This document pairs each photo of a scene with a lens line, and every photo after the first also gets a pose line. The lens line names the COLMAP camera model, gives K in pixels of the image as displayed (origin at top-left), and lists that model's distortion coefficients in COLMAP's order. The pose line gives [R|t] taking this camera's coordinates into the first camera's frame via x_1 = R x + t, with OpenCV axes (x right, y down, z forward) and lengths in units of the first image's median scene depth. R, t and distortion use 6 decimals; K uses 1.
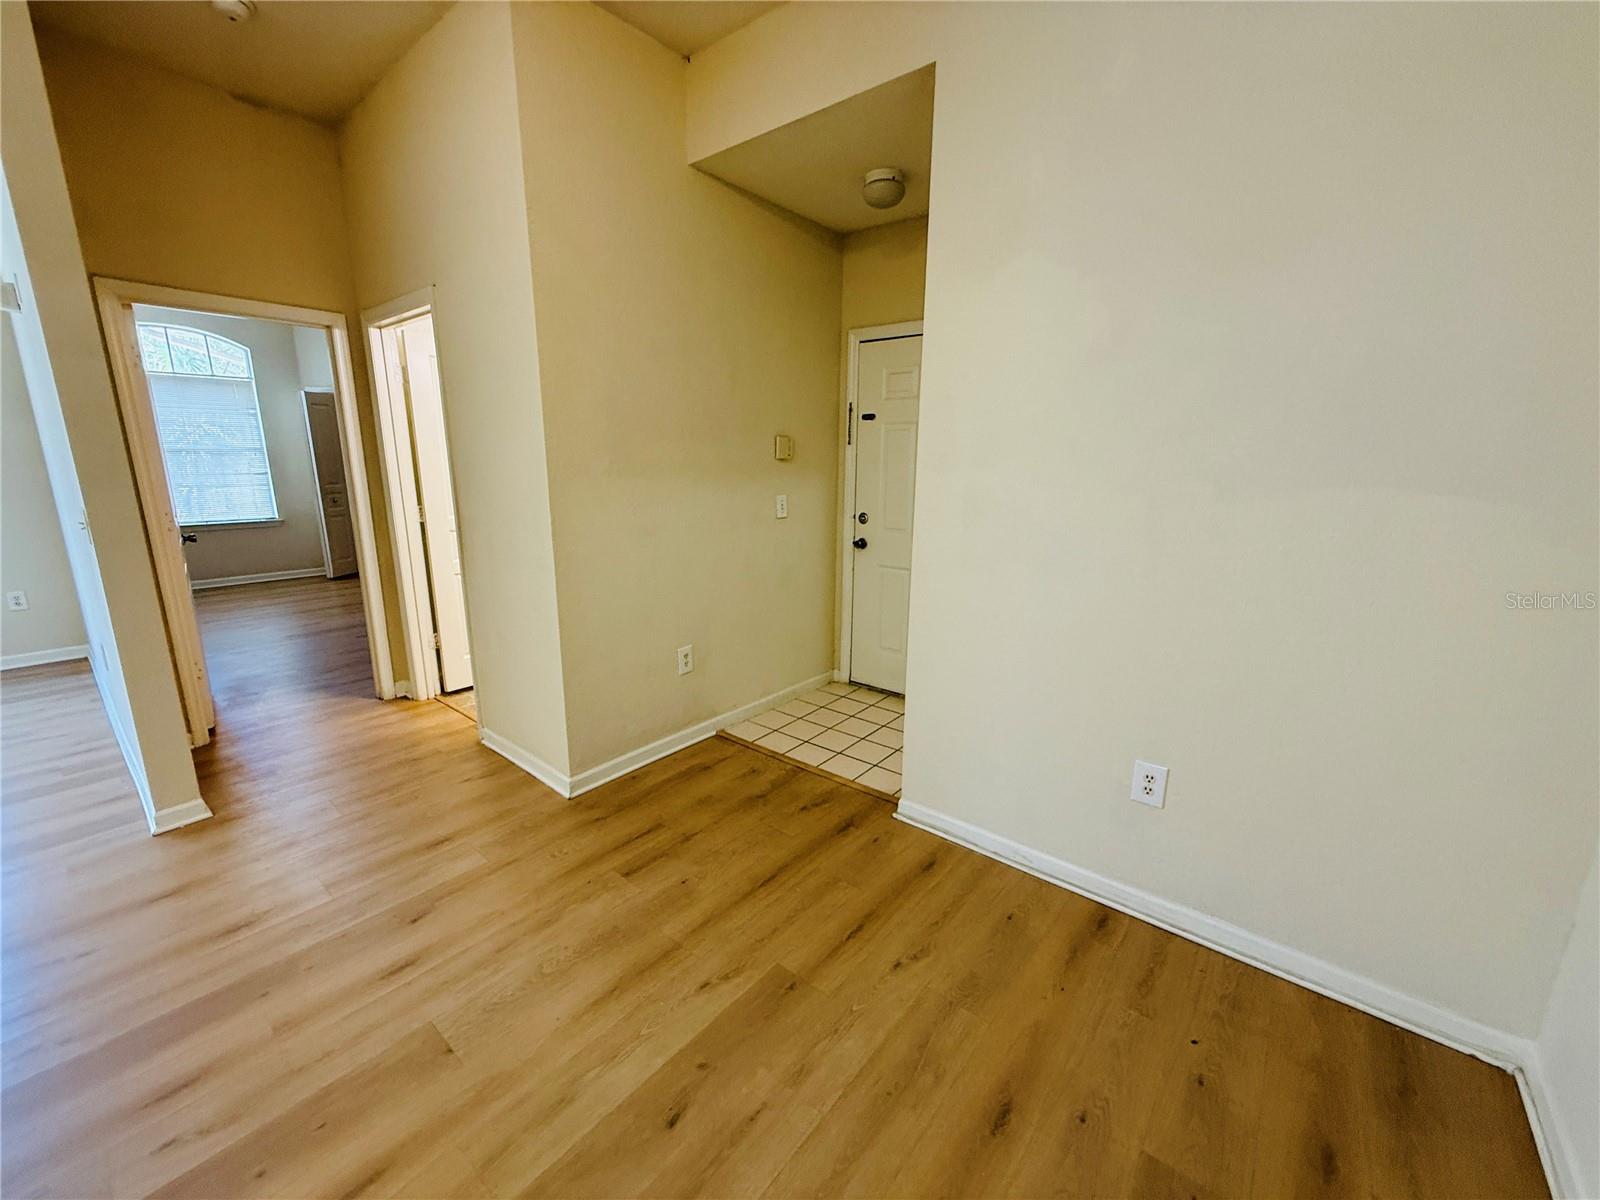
lens RADIAL K [[636.5, 0, 792.3], [0, 636.5, 599.2], [0, 0, 1]] dist [-0.000260, 0.000120]
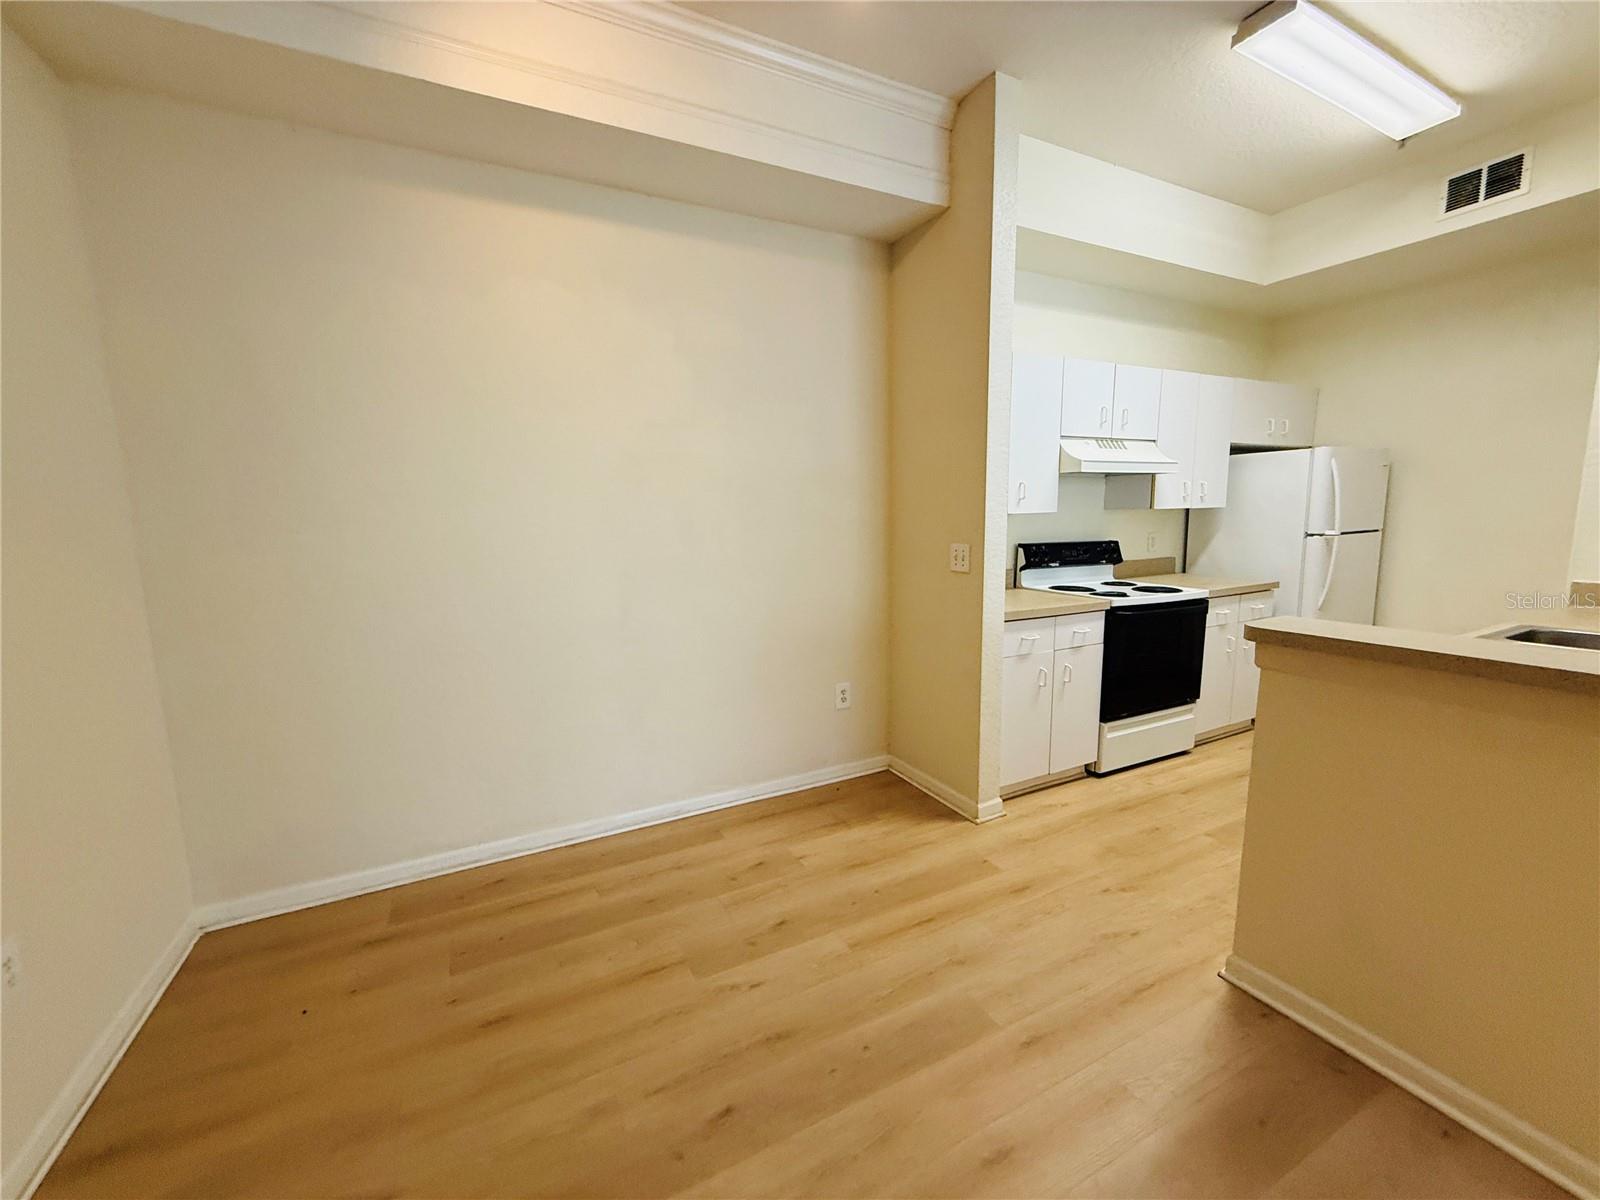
lens RADIAL K [[636.5, 0, 796.1], [0, 636.5, 603.6], [0, 0, 1]] dist [-0.000260, 0.000120]
pose [[-0.918032, -0.045069, 0.393936, -0.430016], [0.100228, 0.934877, 0.340528, -0.210226], [-0.383629, 0.352099, -0.853730, 0.990975]]
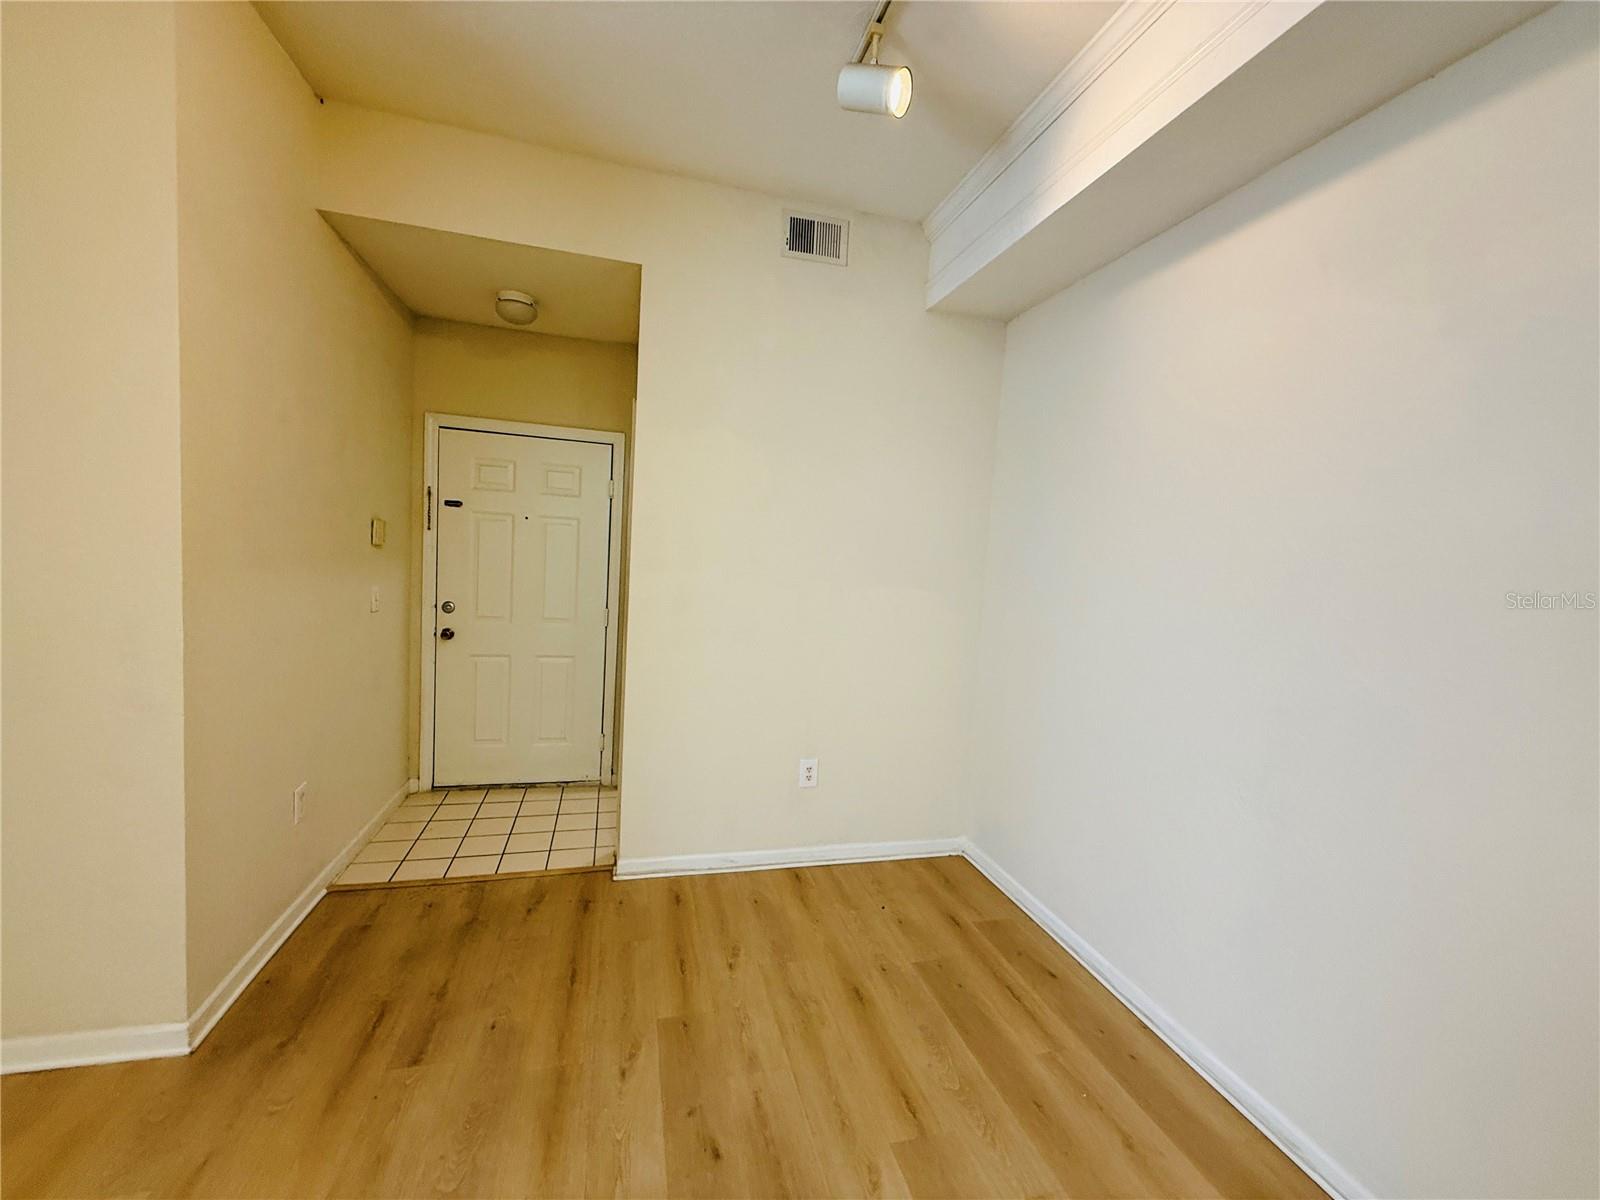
lens RADIAL K [[636.5, 0, 796.2], [0, 636.5, 595.1], [0, 0, 1]] dist [-0.000260, 0.000120]
pose [[0.574759, -0.024203, 0.817965, -0.635227], [0.121924, 0.990938, -0.056352, -0.050310], [-0.809189, 0.132118, 0.572501, 0.069258]]
